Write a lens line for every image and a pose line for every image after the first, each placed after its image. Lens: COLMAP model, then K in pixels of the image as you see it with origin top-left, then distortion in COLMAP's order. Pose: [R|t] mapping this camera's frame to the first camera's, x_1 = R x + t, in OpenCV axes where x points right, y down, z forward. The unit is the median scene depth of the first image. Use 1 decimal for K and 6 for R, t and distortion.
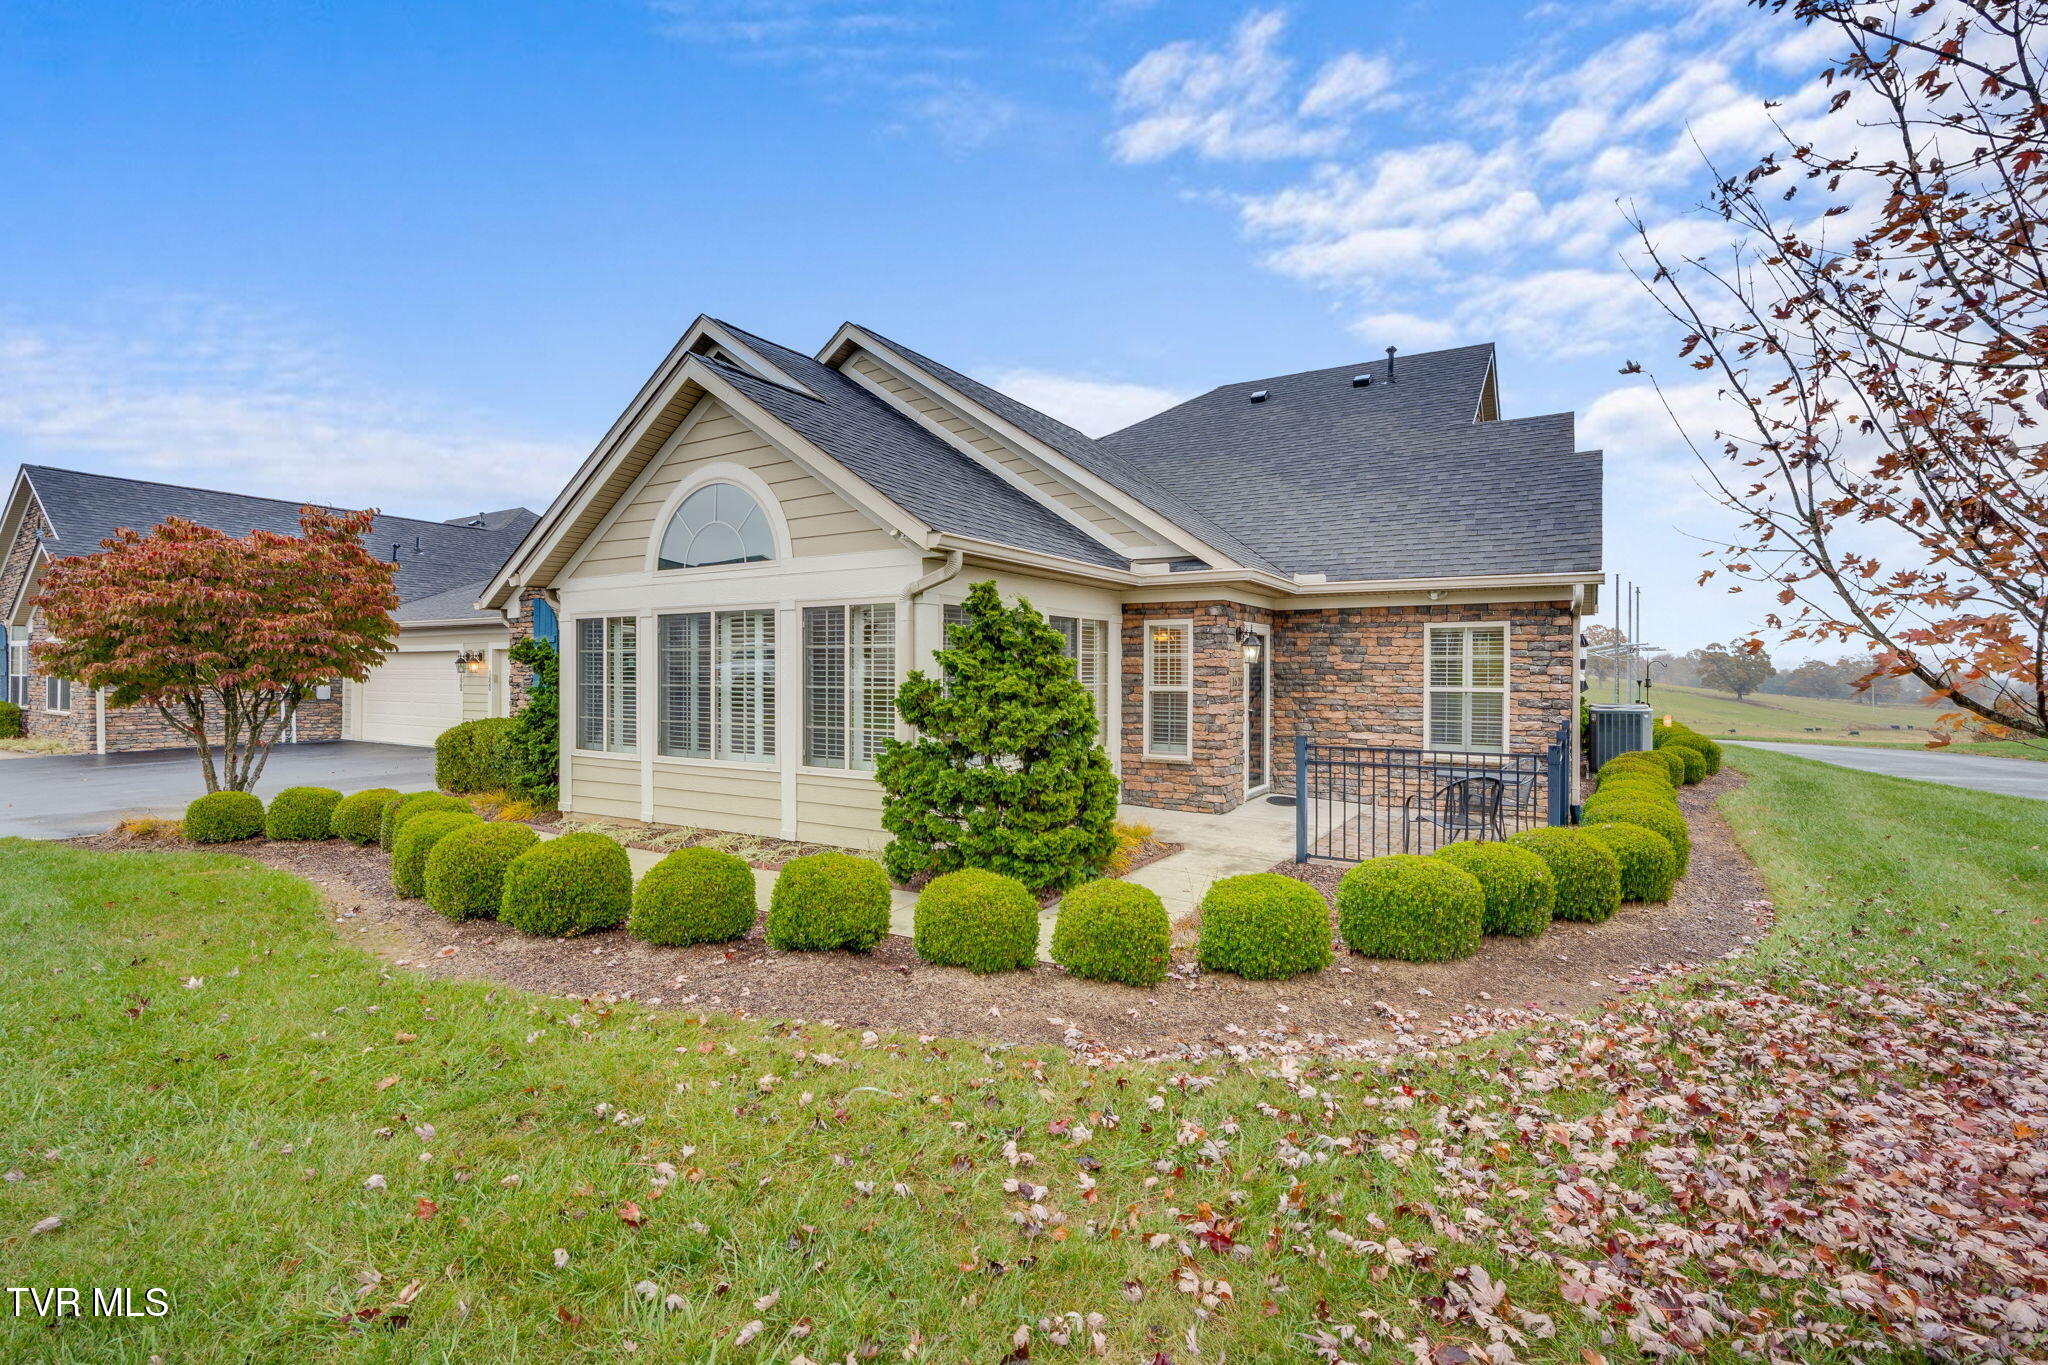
lens RADIAL K [[912.2, 0, 1021.2], [0, 912.2, 676.0], [0, 0, 1]] dist [-0.003566, -0.000568]
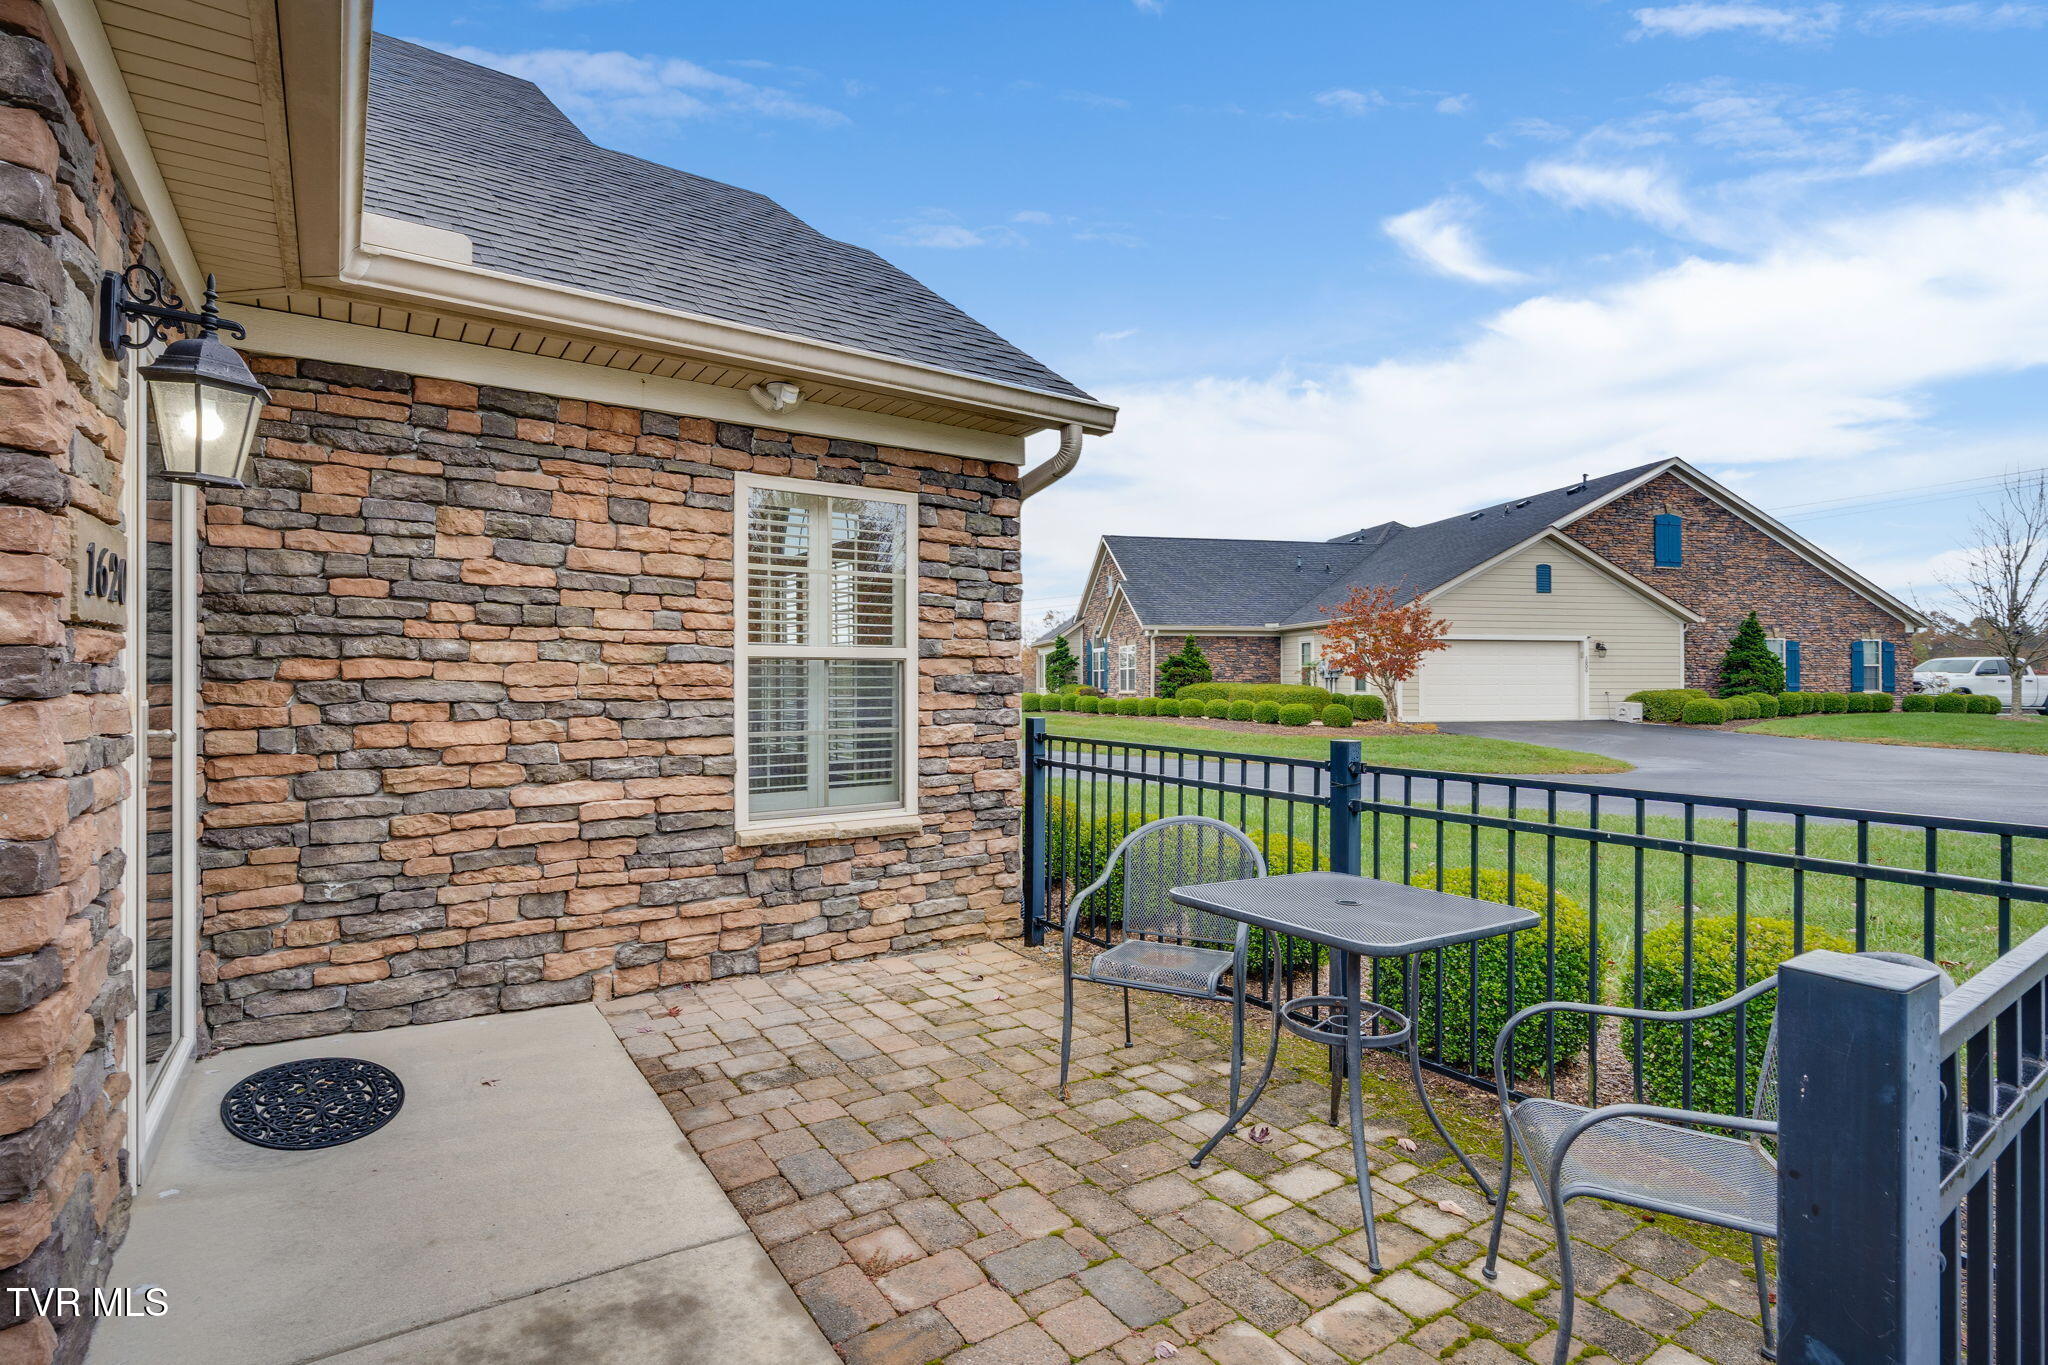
lens RADIAL K [[958.5, 0, 1016.9], [0, 958.5, 677.6], [0, 0, 1]] dist [-0.004932, 0.002351]
pose [[0.403946, -0.003503, 0.914776, 0.137307], [0.002608, 0.999993, 0.002678, 0.025181], [-0.914779, 0.001303, 0.403953, 0.762006]]
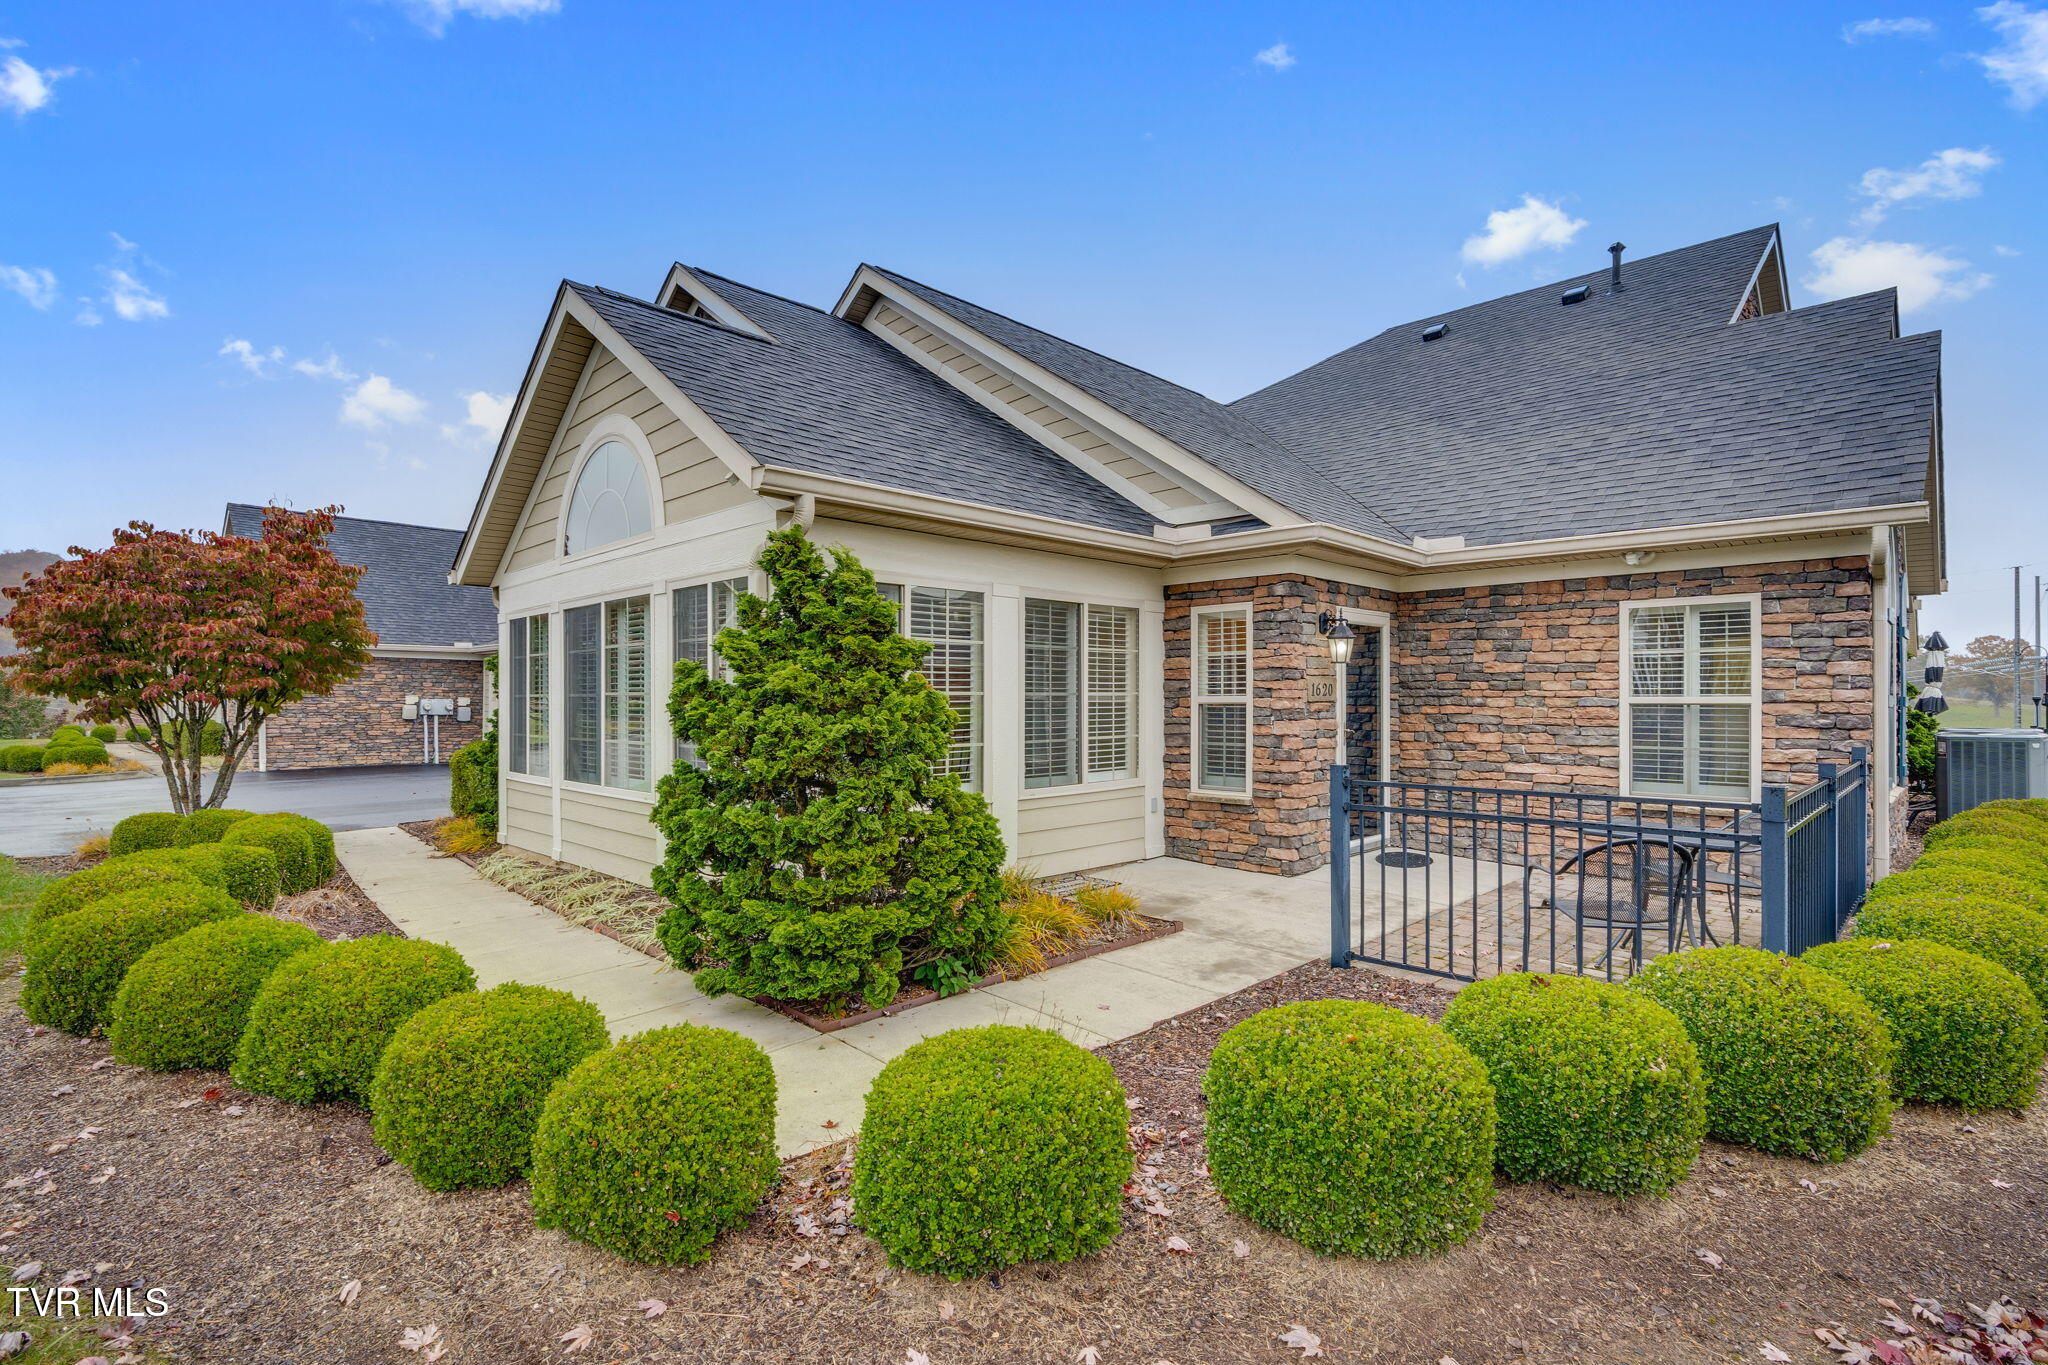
lens RADIAL K [[958.5, 0, 1021.3], [0, 958.5, 696.2], [0, 0, 1]] dist [-0.004932, 0.002351]
pose [[0.973790, -0.003824, -0.227417, 0.178544], [0.002176, 0.999970, -0.007500, 0.016287], [0.227439, 0.006809, 0.973768, 0.220935]]
